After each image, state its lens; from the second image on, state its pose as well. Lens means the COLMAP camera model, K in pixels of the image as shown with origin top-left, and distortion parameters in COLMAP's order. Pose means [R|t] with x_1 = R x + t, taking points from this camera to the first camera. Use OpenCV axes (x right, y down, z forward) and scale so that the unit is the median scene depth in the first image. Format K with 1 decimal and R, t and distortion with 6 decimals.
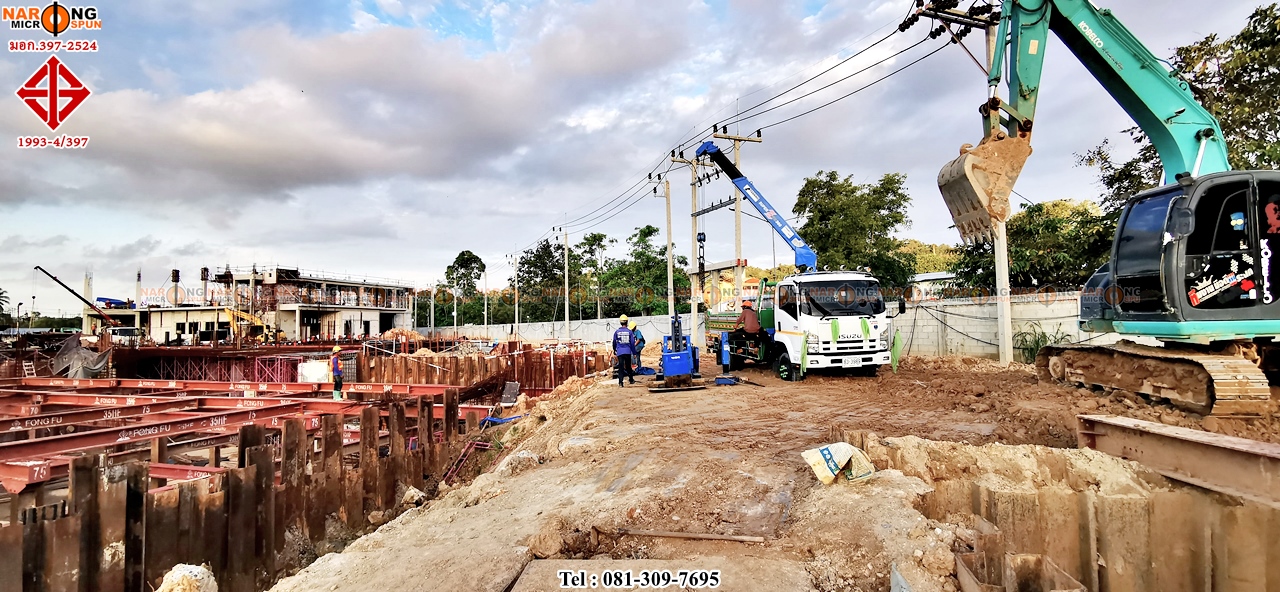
lens RADIAL K [[592.8, 0, 640.8], [0, 592.8, 296.6], [0, 0, 1]] dist [0.013044, 0.000655]
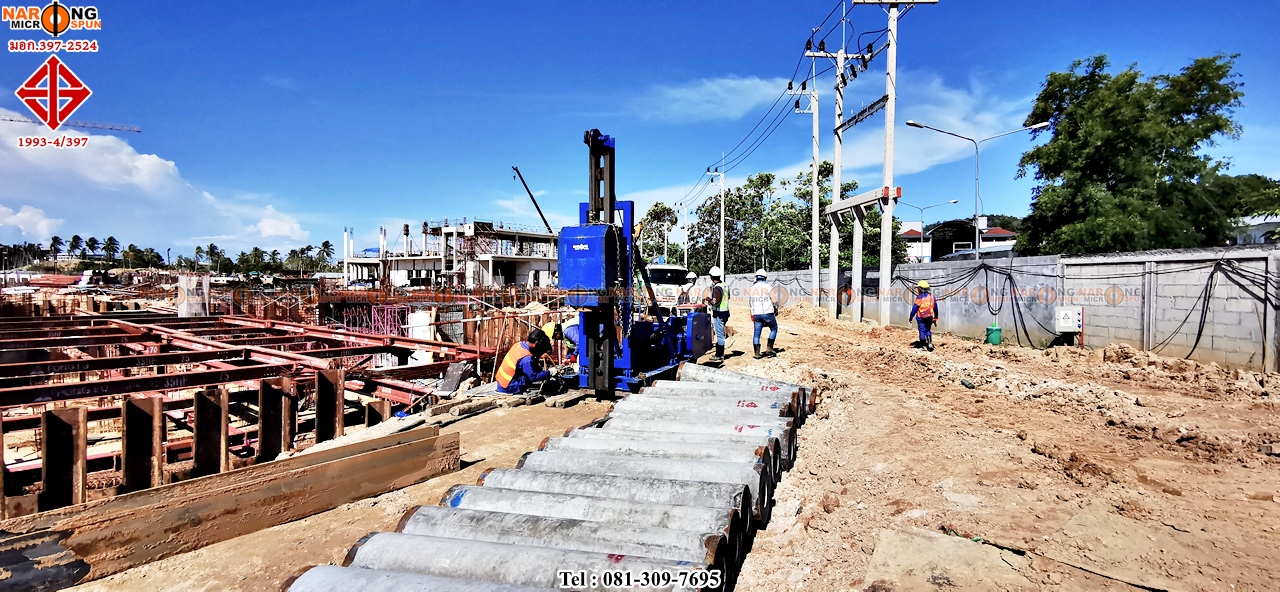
lens RADIAL K [[592.8, 0, 640.8], [0, 592.8, 296.6], [0, 0, 1]] dist [0.013044, 0.000655]
pose [[0.934847, 0.030925, -0.353700, 0.068675], [-0.003315, 0.996916, 0.078402, 0.003741], [0.355034, -0.072121, 0.932067, 0.128913]]
